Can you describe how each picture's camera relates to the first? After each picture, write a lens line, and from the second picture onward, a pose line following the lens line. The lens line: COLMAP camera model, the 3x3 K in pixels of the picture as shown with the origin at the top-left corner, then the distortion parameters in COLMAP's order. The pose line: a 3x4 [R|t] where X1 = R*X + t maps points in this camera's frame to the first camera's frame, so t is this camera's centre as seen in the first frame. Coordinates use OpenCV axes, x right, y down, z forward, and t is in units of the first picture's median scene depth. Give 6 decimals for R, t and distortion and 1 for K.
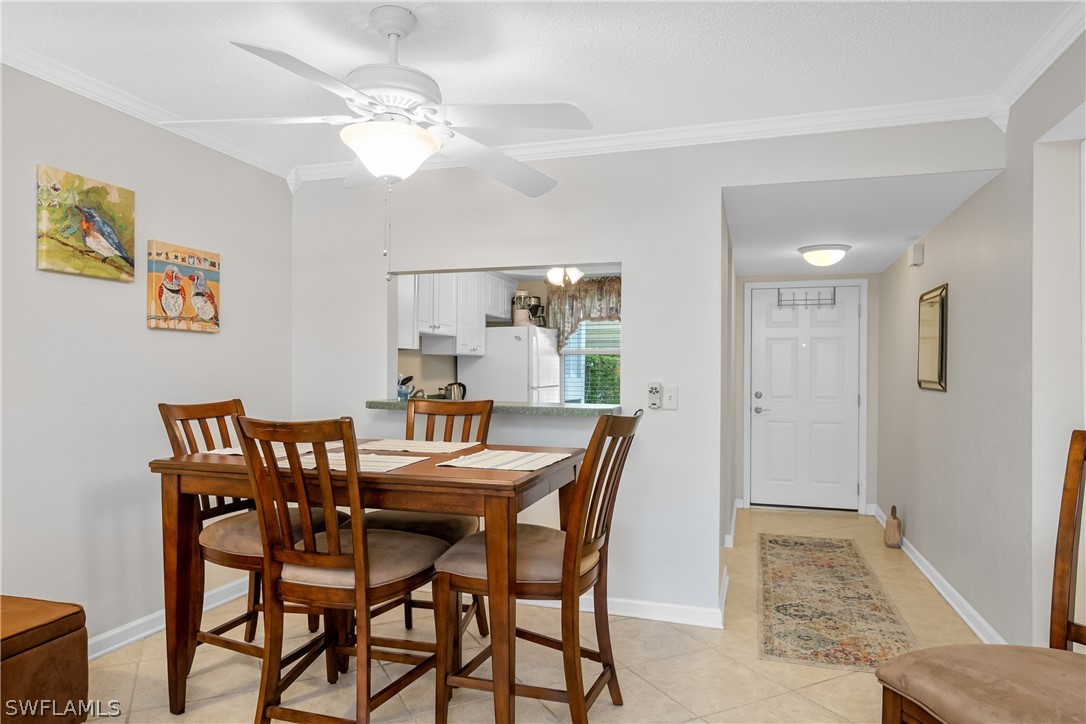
lens RADIAL K [[690.4, 0, 543.0], [0, 690.4, 362.0], [0, 0, 1]] dist [0.035809, 0.000062]
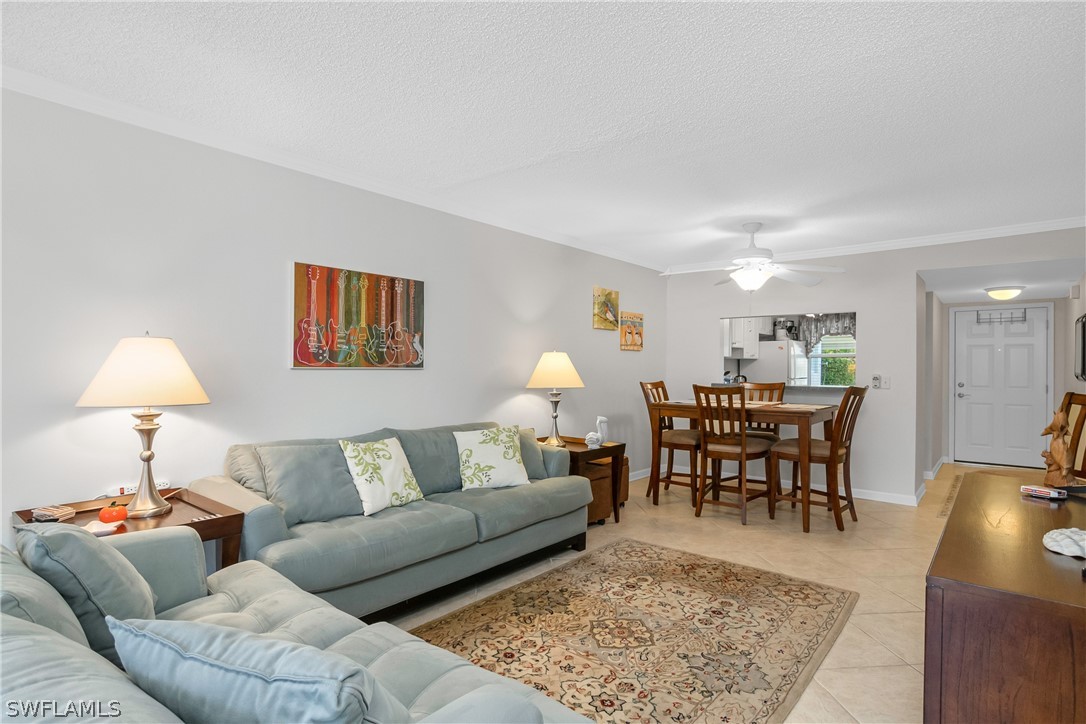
lens RADIAL K [[545.1, 0, 537.3], [0, 545.1, 363.5], [0, 0, 1]] dist [-0.018287, 0.000255]
pose [[0.917911, -0.002901, -0.396775, -0.098855], [0.004594, 0.999984, 0.003318, -0.009125], [0.396759, -0.004868, 0.917910, -0.705646]]
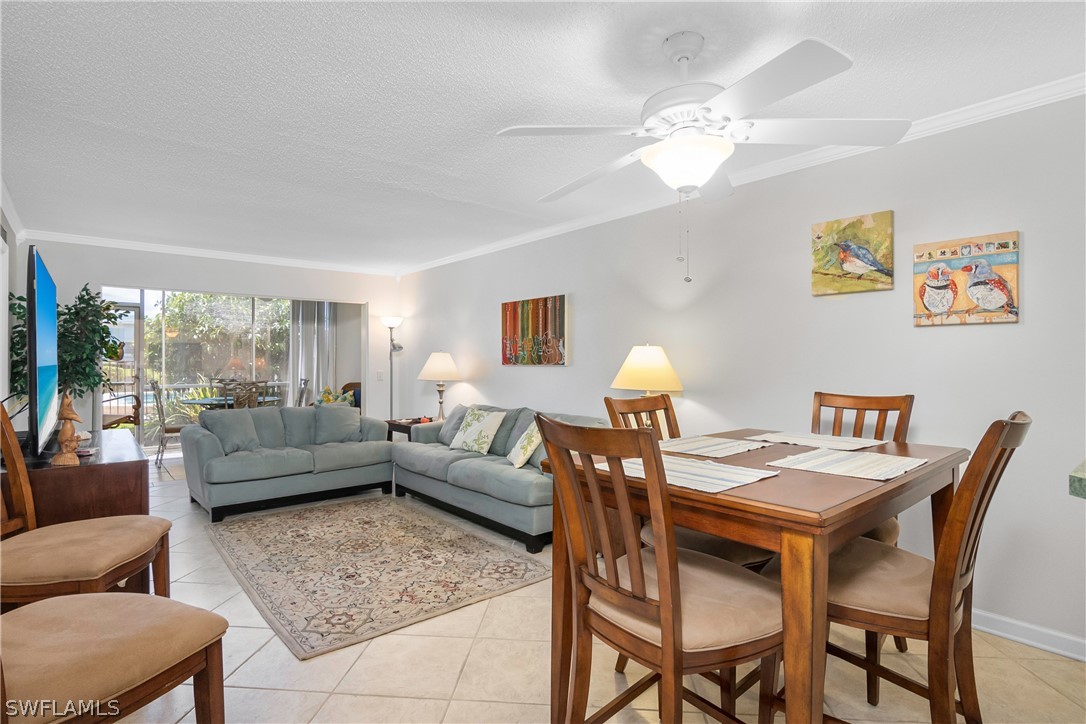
lens RADIAL K [[545.1, 0, 537.3], [0, 545.1, 363.5], [0, 0, 1]] dist [-0.018287, 0.000255]
pose [[-0.538591, -0.002551, -0.842563, 0.429957], [0.009985, 0.999906, -0.009409, 0.010469], [0.842508, -0.013480, -0.538515, 0.887775]]
